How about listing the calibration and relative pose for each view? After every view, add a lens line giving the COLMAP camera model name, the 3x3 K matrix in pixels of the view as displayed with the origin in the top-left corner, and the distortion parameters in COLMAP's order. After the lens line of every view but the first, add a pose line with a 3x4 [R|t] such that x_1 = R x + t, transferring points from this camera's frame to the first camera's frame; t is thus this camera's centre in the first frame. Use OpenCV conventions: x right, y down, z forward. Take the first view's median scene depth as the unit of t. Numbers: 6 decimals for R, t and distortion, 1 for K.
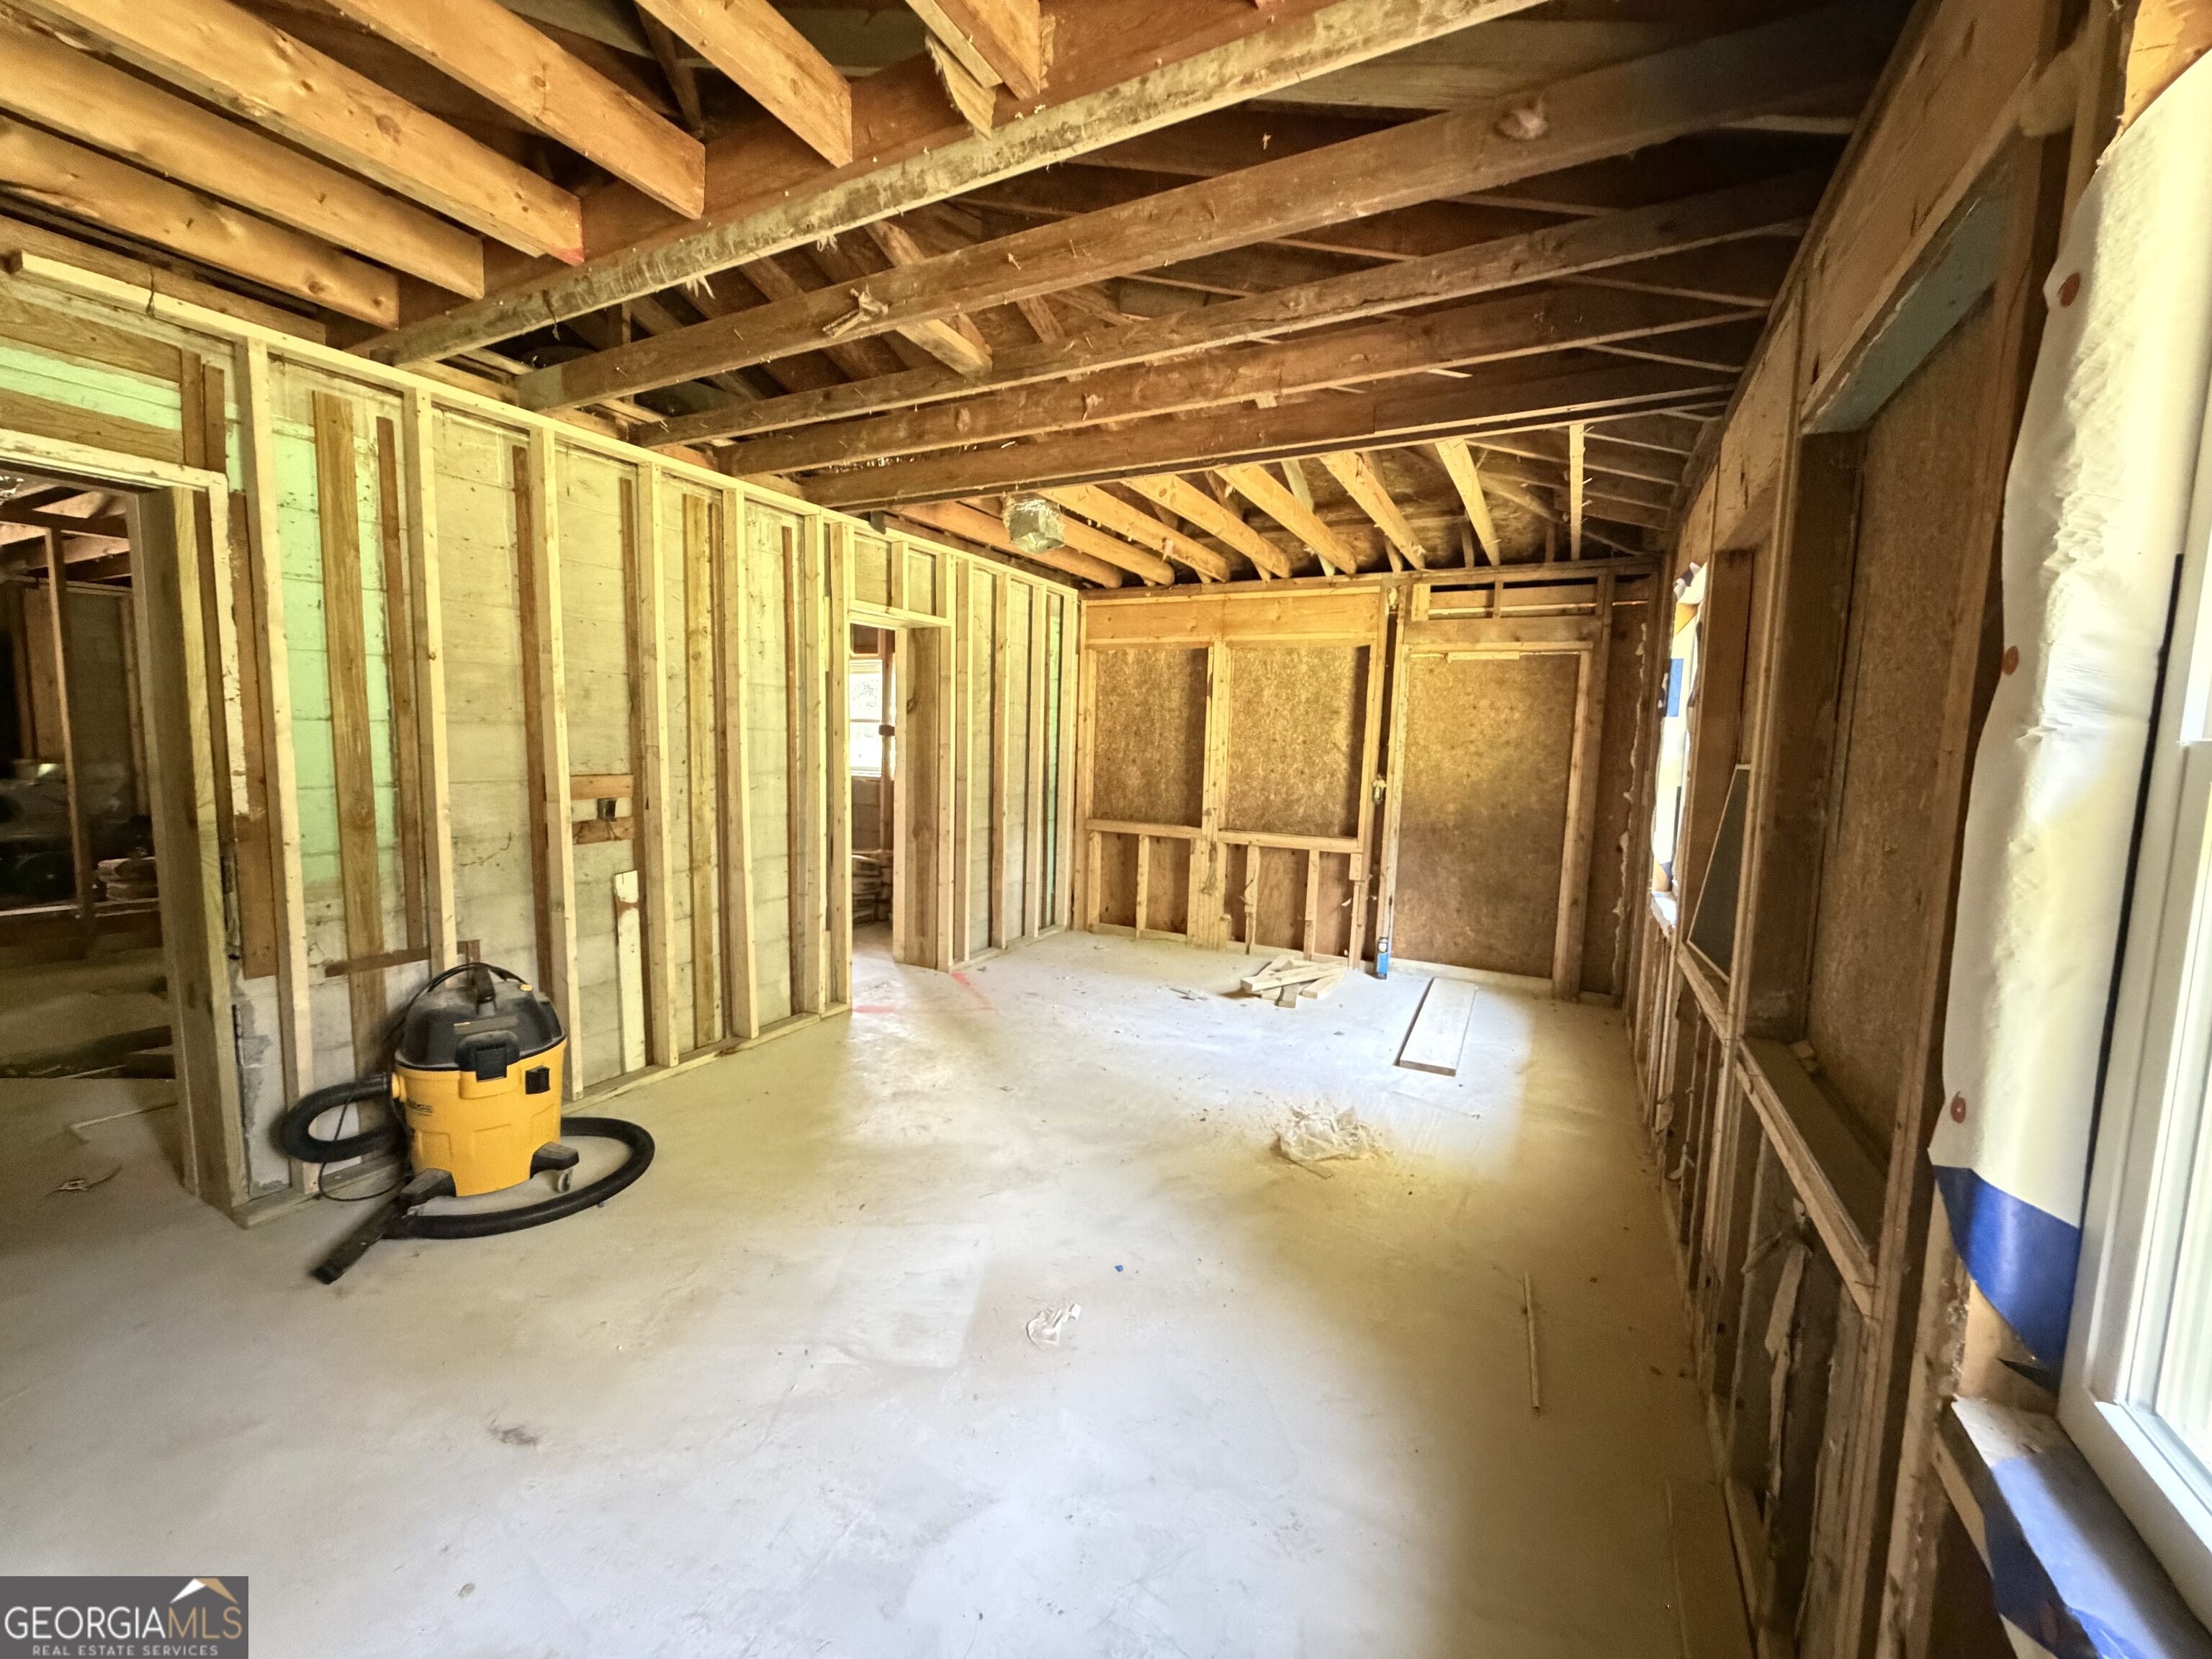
lens RADIAL K [[883.3, 0, 1105.4], [0, 883.3, 826.9], [0, 0, 1]] dist [0.001665, -0.000438]
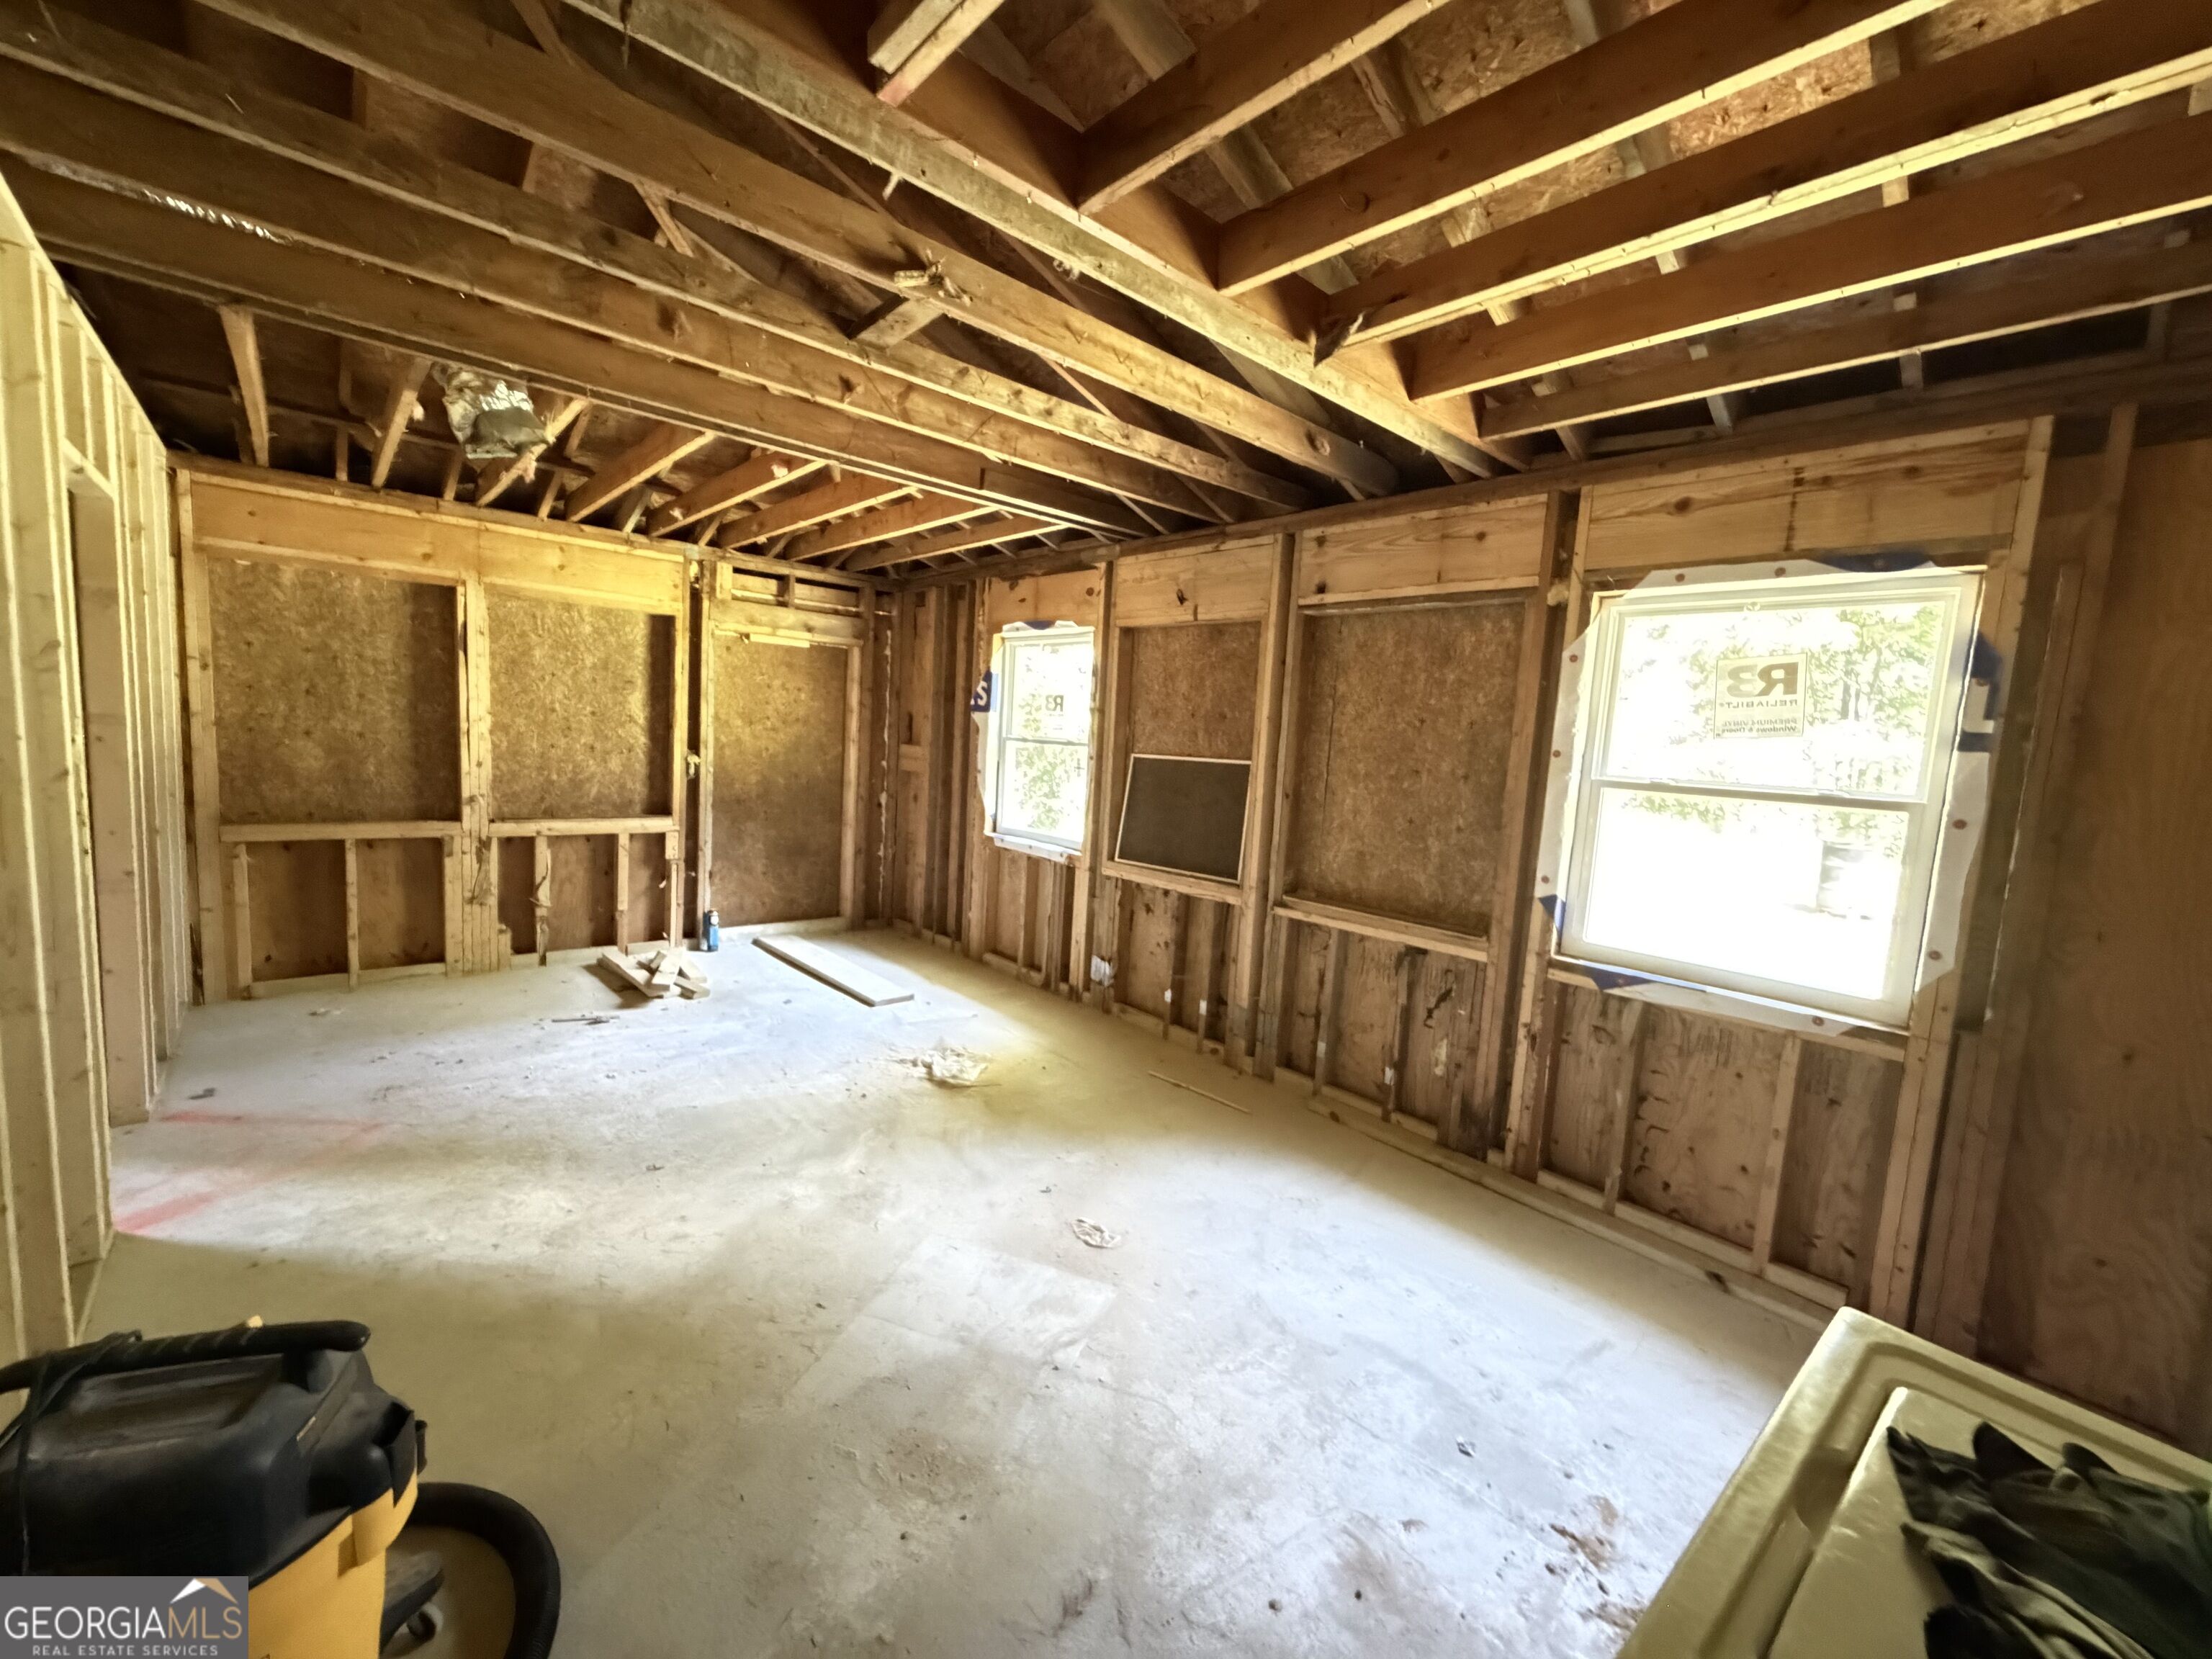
lens RADIAL K [[883.3, 0, 1103.8], [0, 883.3, 827.1], [0, 0, 1]] dist [0.001665, -0.000438]
pose [[0.348878, -0.106261, 0.931124, -0.459075], [0.044168, 0.994311, 0.096923, -0.048426], [-0.936127, 0.007311, 0.351587, 0.221707]]
